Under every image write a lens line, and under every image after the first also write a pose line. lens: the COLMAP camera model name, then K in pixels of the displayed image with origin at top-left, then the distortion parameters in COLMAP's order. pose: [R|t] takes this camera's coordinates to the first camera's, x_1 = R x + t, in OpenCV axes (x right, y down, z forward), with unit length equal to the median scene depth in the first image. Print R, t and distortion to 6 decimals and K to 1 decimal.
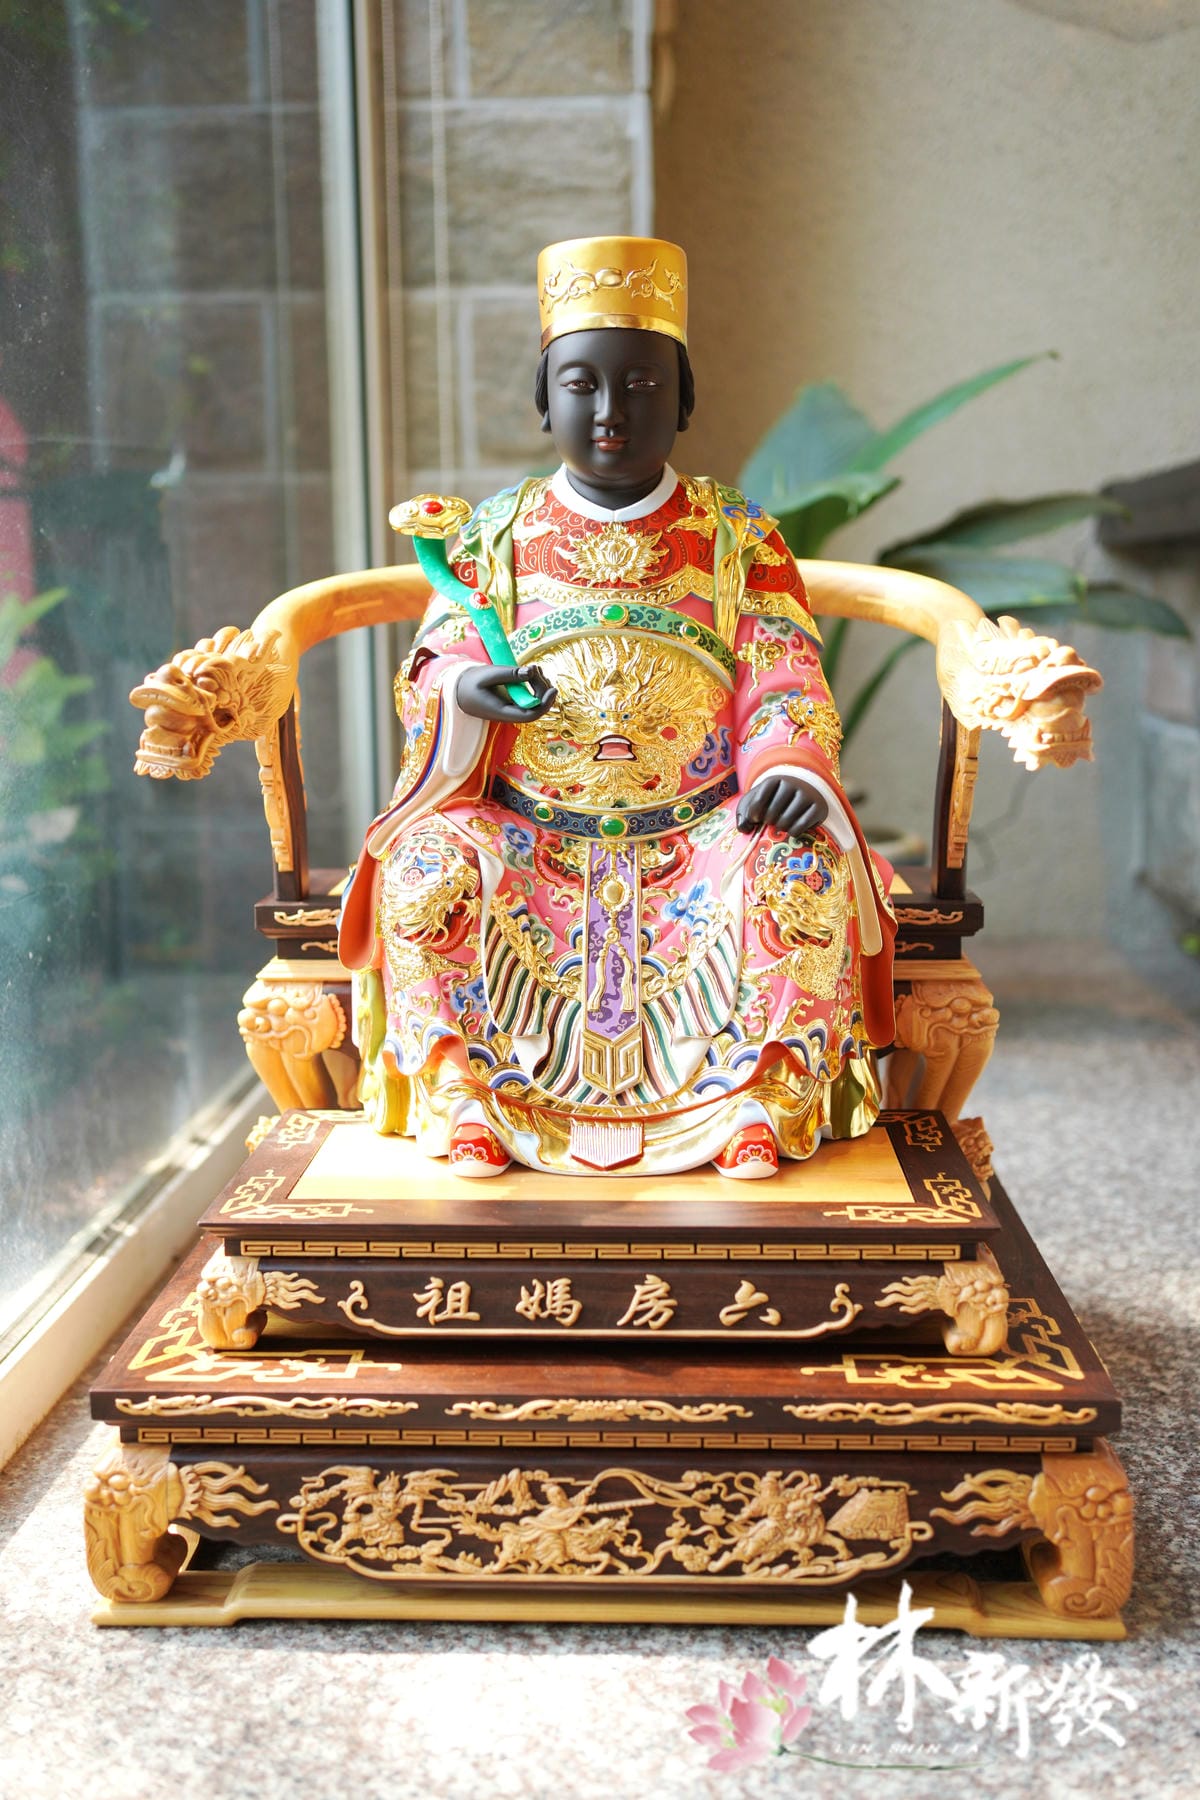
lens RADIAL K [[1819.5, 0, 594.0], [0, 1819.5, 894.3], [0, 0, 1]] dist [0.014687, 0.000000]
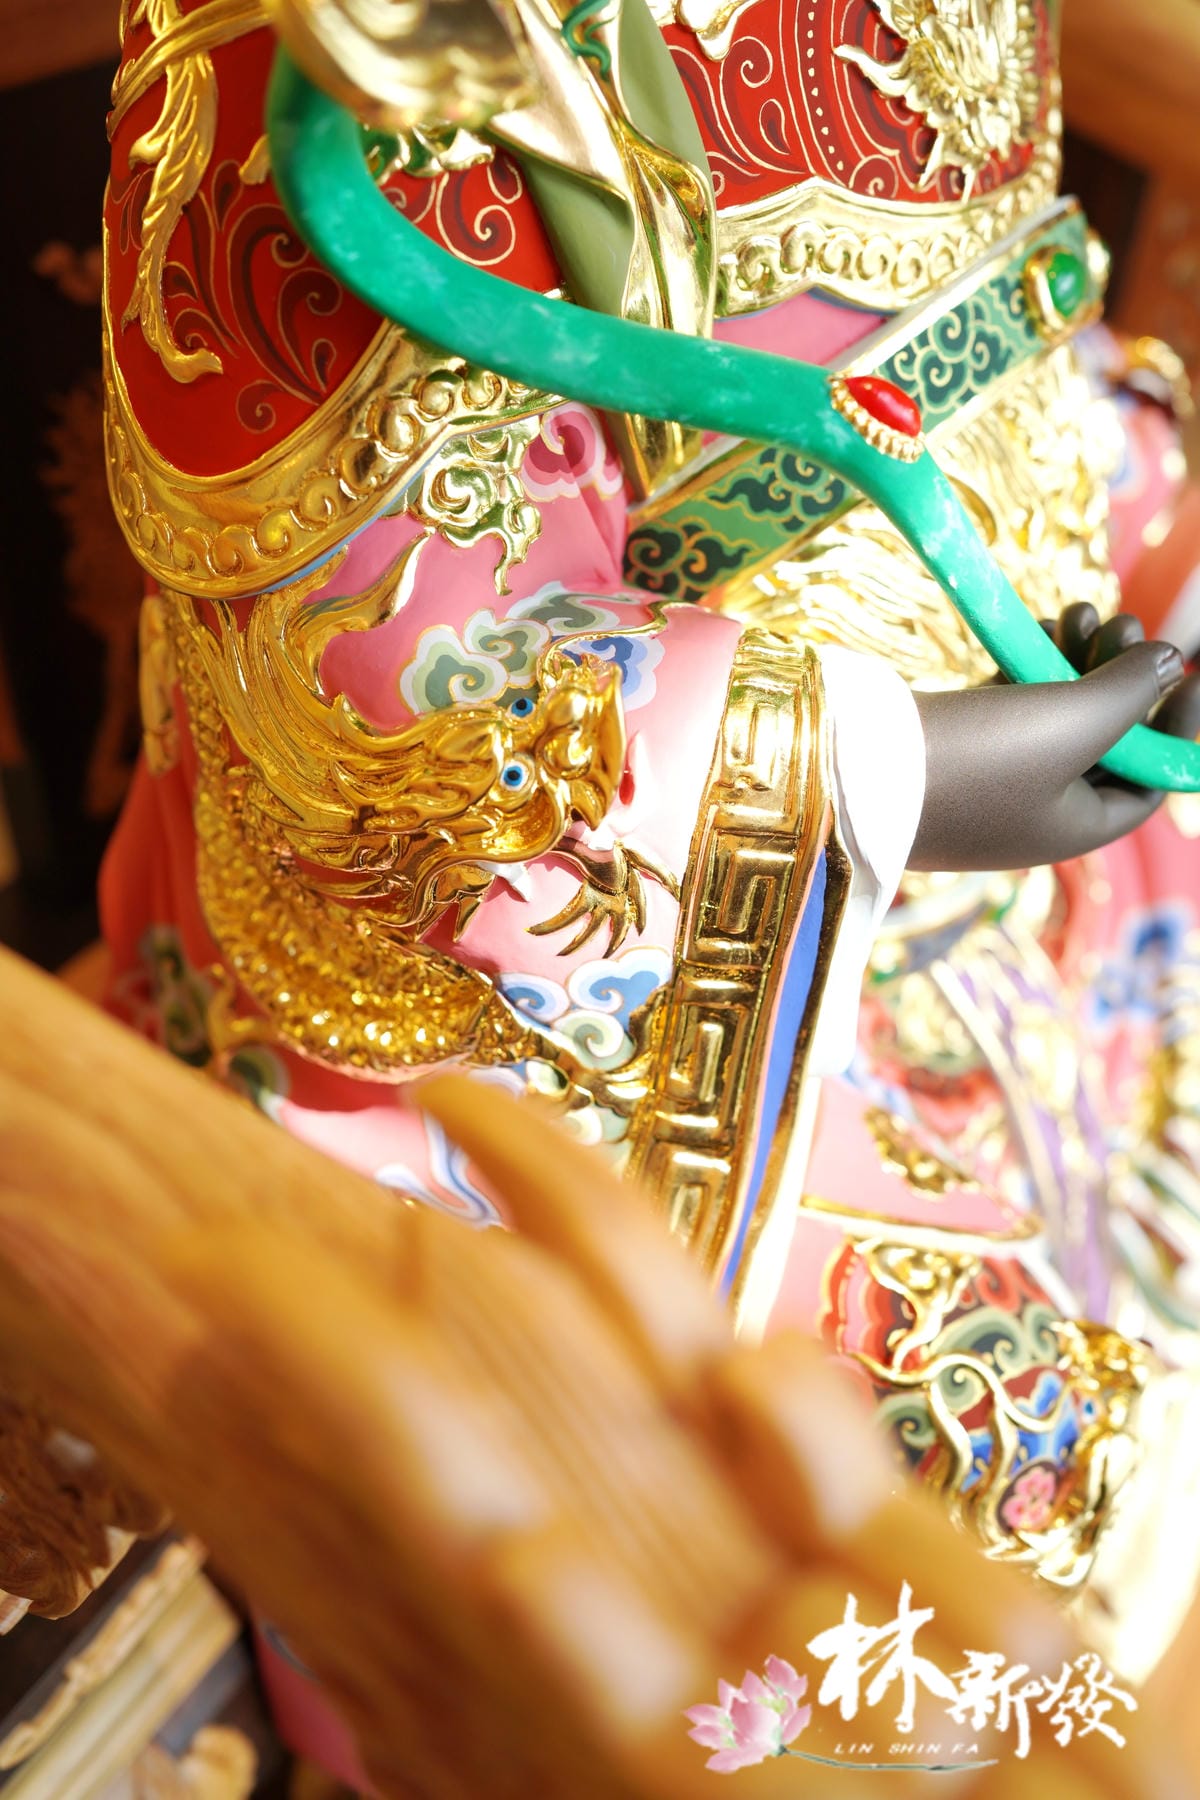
lens RADIAL K [[1819.5, 0, 602.7], [0, 1819.5, 908.9], [0, 0, 1]] dist [0.014687, 0.000000]
pose [[0.493378, -0.540784, 0.681271, -0.269383], [0.098173, 0.812854, 0.574135, -0.247481], [-0.864257, -0.216383, 0.454135, 0.924400]]
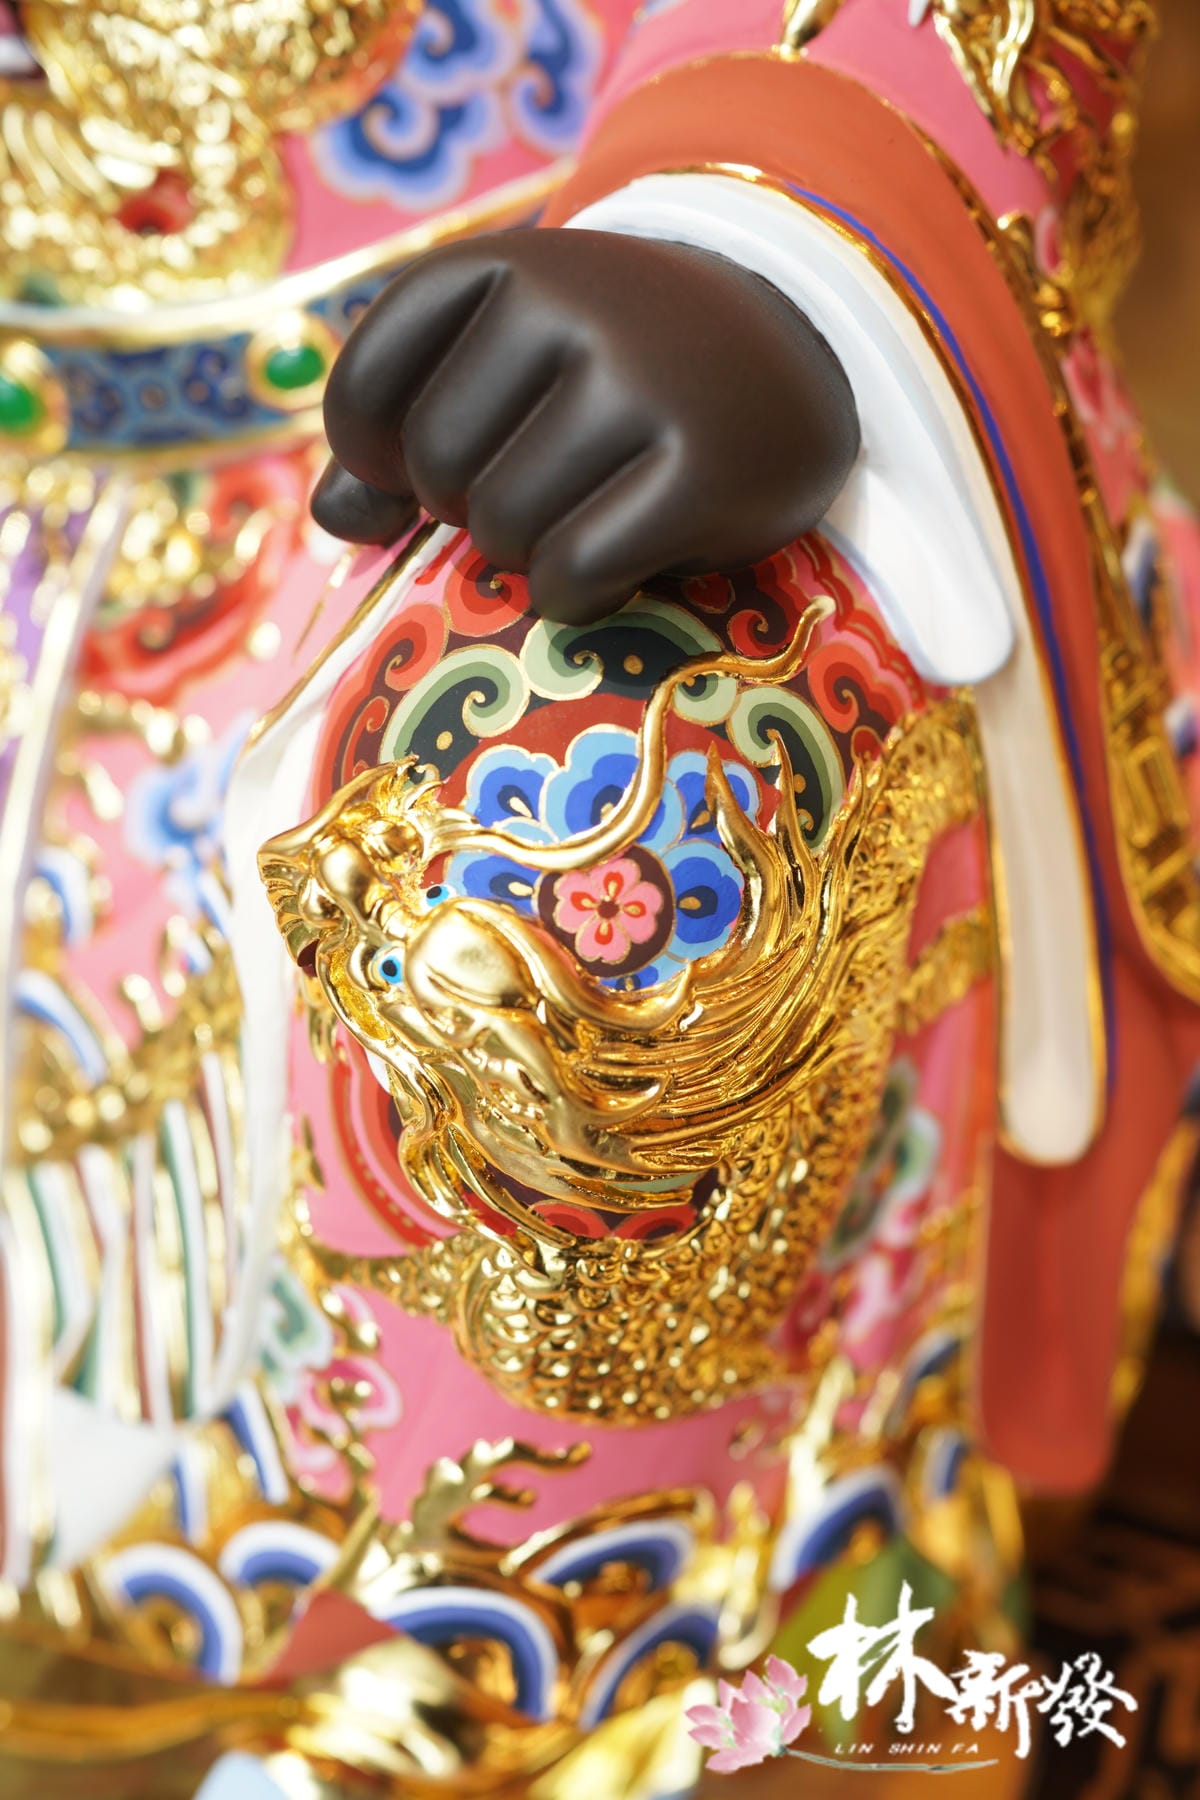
lens RADIAL K [[1819.5, 0, 592.3], [0, 1819.5, 900.5], [0, 0, 1]] dist [0.014687, 0.000000]
pose [[0.933226, 0.198543, -0.299451, 0.164737], [-0.090032, 0.936083, 0.340063, -0.063699], [0.347828, -0.290395, 0.891452, 0.818056]]
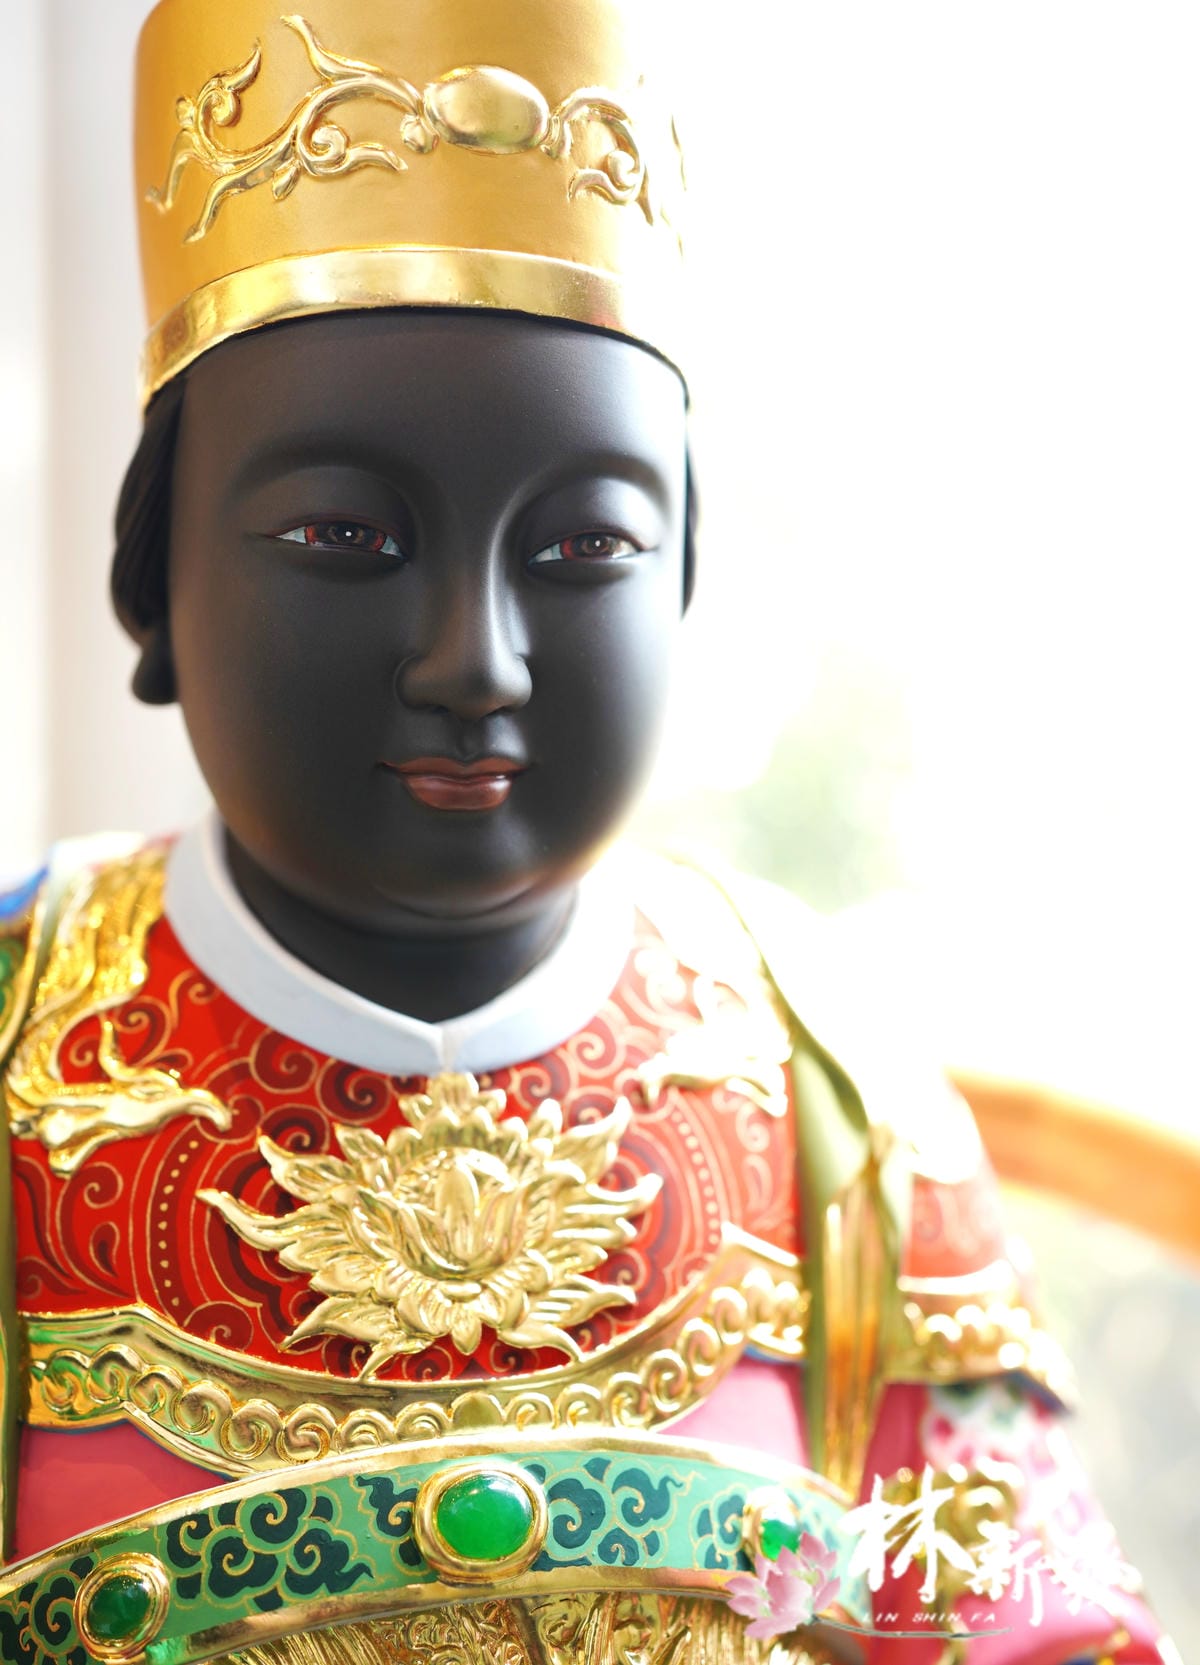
lens RADIAL K [[1775.9, 0, 587.4], [0, 1775.9, 793.2], [0, 0, 1]] dist [0.016319, 0.000000]
pose [[0.949564, 0.011583, 0.313359, -0.048973], [0.030035, 0.991363, -0.127661, -0.218260], [-0.312131, 0.130634, 0.941015, 0.783583]]
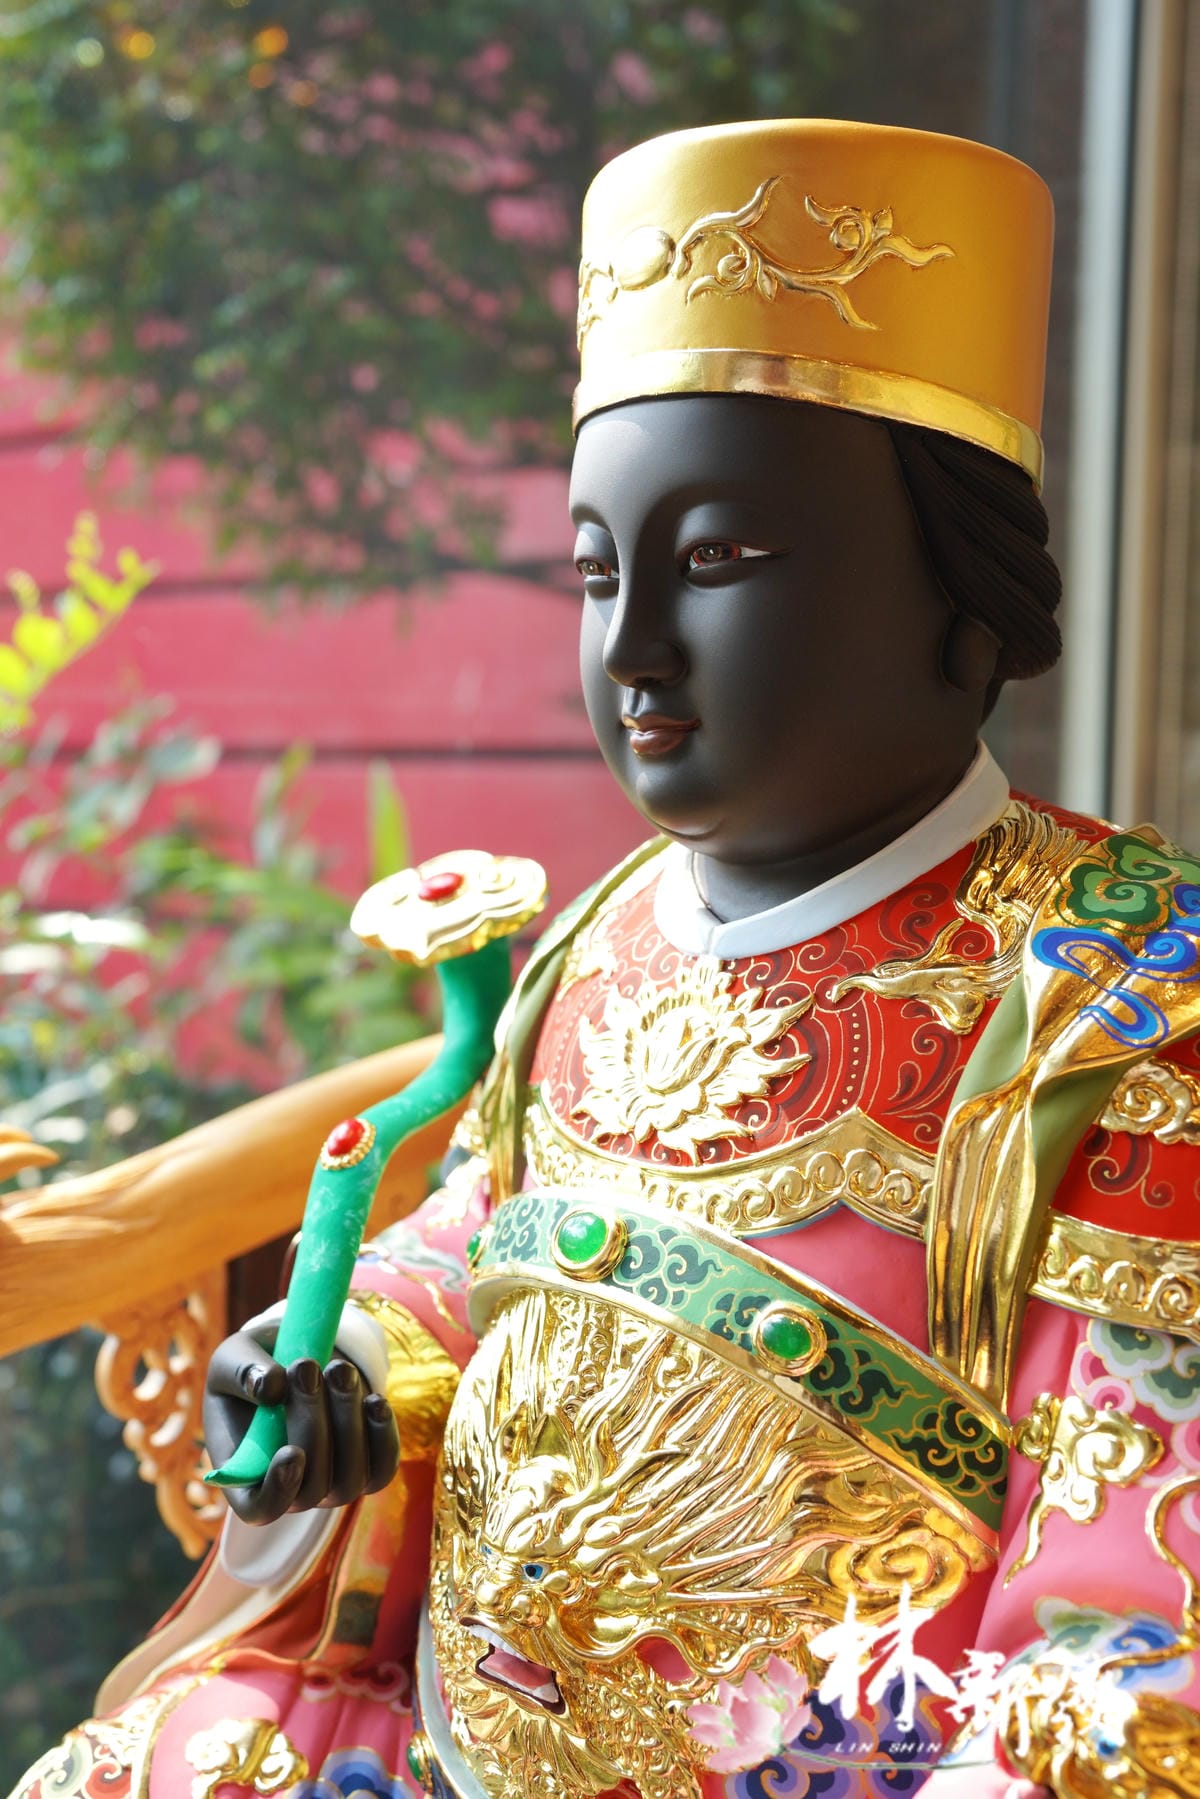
lens RADIAL K [[2026.1, 0, 585.8], [0, 2026.1, 906.7], [0, 0, 1]] dist [0.007686, 0.000000]
pose [[0.679421, 0.053020, -0.731831, 0.279703], [-0.151635, 0.986001, -0.069342, -0.190497], [0.717910, 0.158083, 0.677949, 0.750929]]
